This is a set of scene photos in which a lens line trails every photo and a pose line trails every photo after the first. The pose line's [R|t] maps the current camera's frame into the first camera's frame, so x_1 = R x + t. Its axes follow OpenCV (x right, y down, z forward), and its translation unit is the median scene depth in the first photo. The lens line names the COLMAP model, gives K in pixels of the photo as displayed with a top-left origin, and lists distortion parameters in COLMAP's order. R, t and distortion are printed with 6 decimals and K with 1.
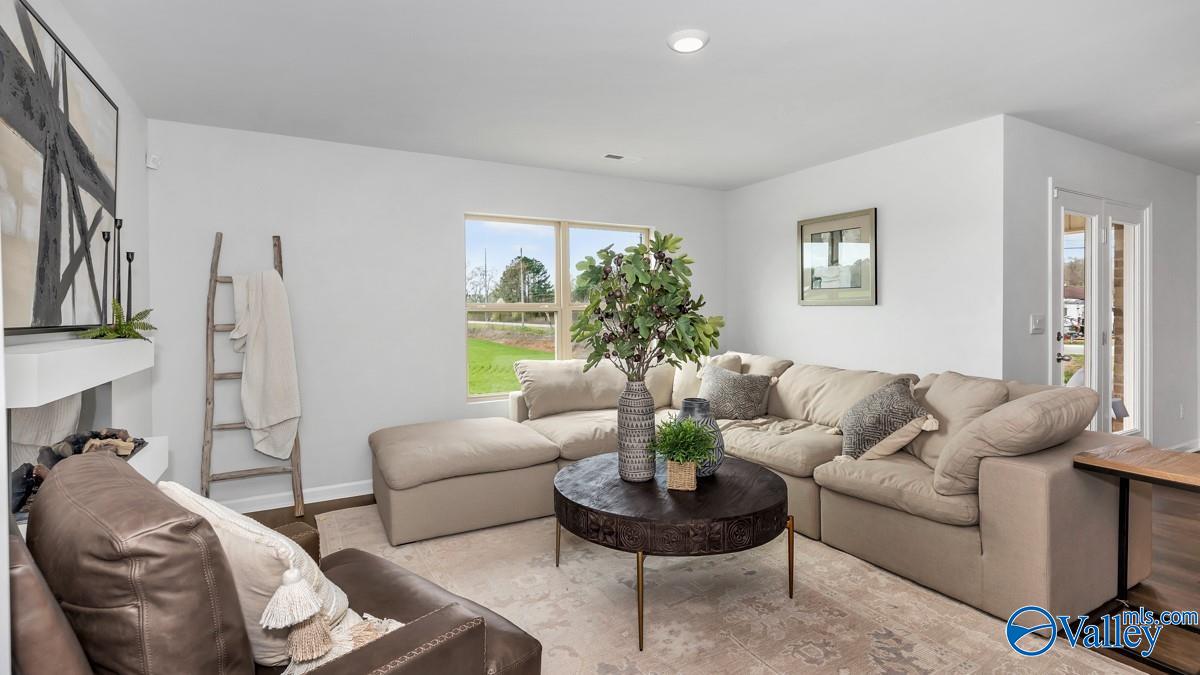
lens RADIAL K [[545.7, 0, 582.8], [0, 545.7, 304.0], [0, 0, 1]] dist [0.001933, -0.001398]
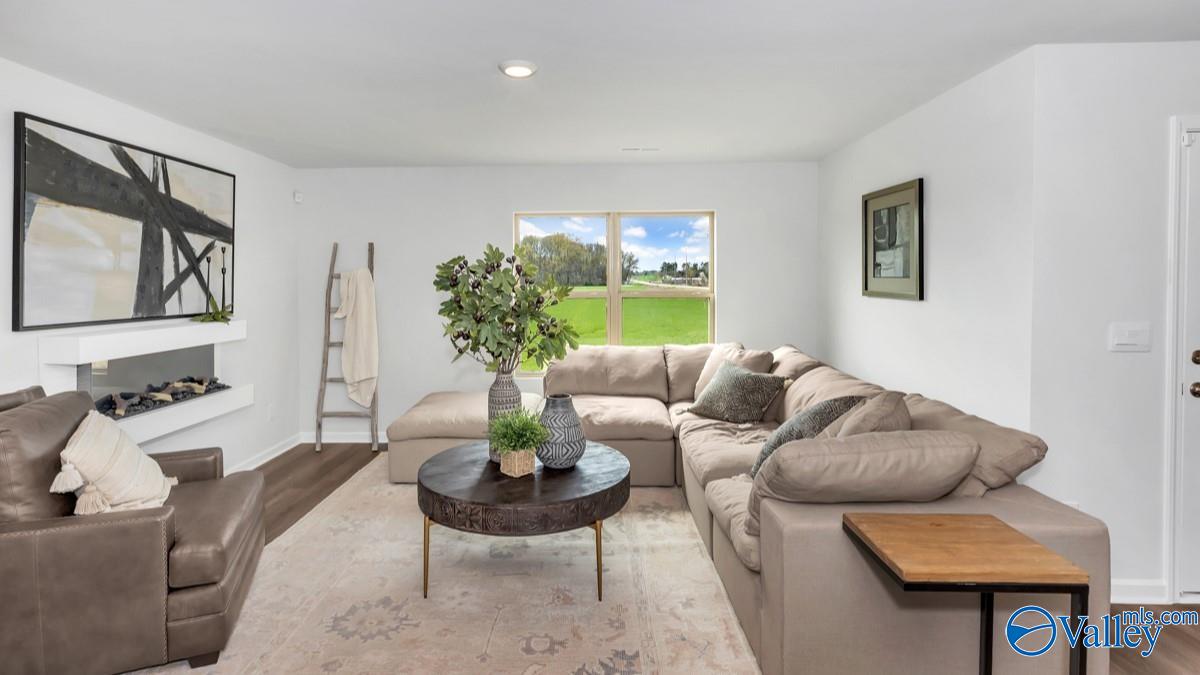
lens RADIAL K [[545.7, 0, 582.2], [0, 545.7, 284.0], [0, 0, 1]] dist [0.001933, -0.001398]
pose [[0.871289, 0.003936, -0.490754, 0.618372], [0.005615, 0.999822, 0.017988, -0.049170], [0.490738, -0.018428, 0.871113, 0.077445]]
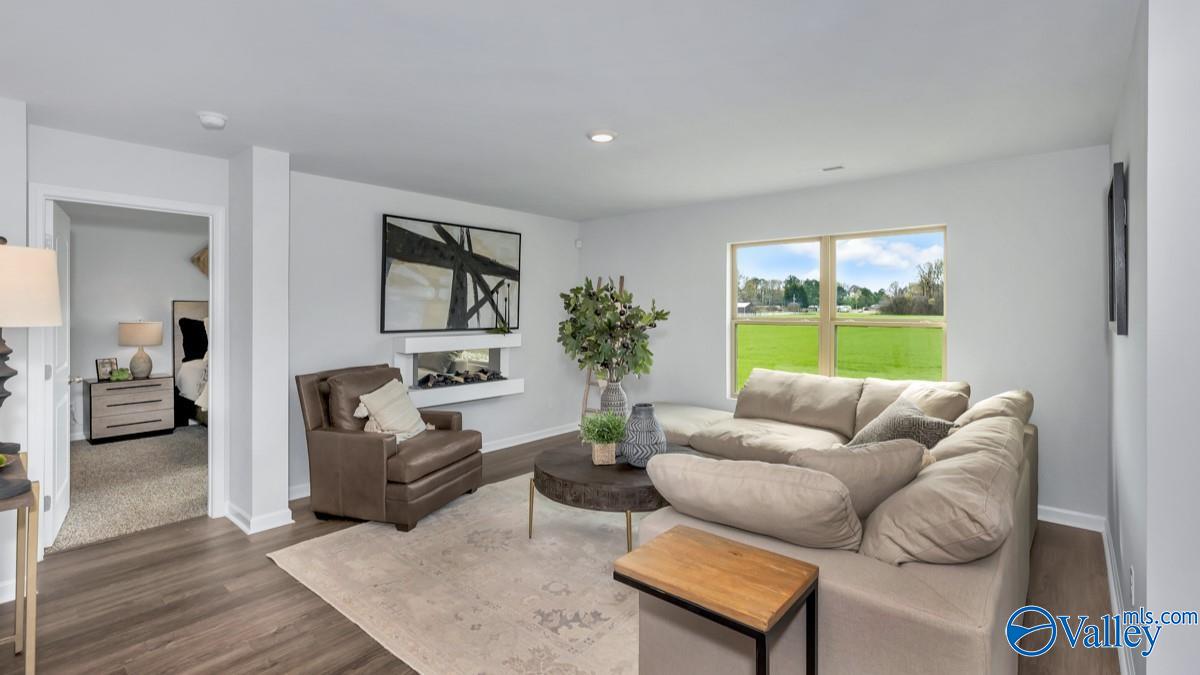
lens RADIAL K [[545.7, 0, 616.6], [0, 545.7, 302.3], [0, 0, 1]] dist [0.001933, -0.001398]
pose [[0.367037, -0.008337, -0.930169, 1.083215], [0.009555, 0.999941, -0.005192, -0.040052], [0.930157, -0.006982, 0.367095, 0.399984]]
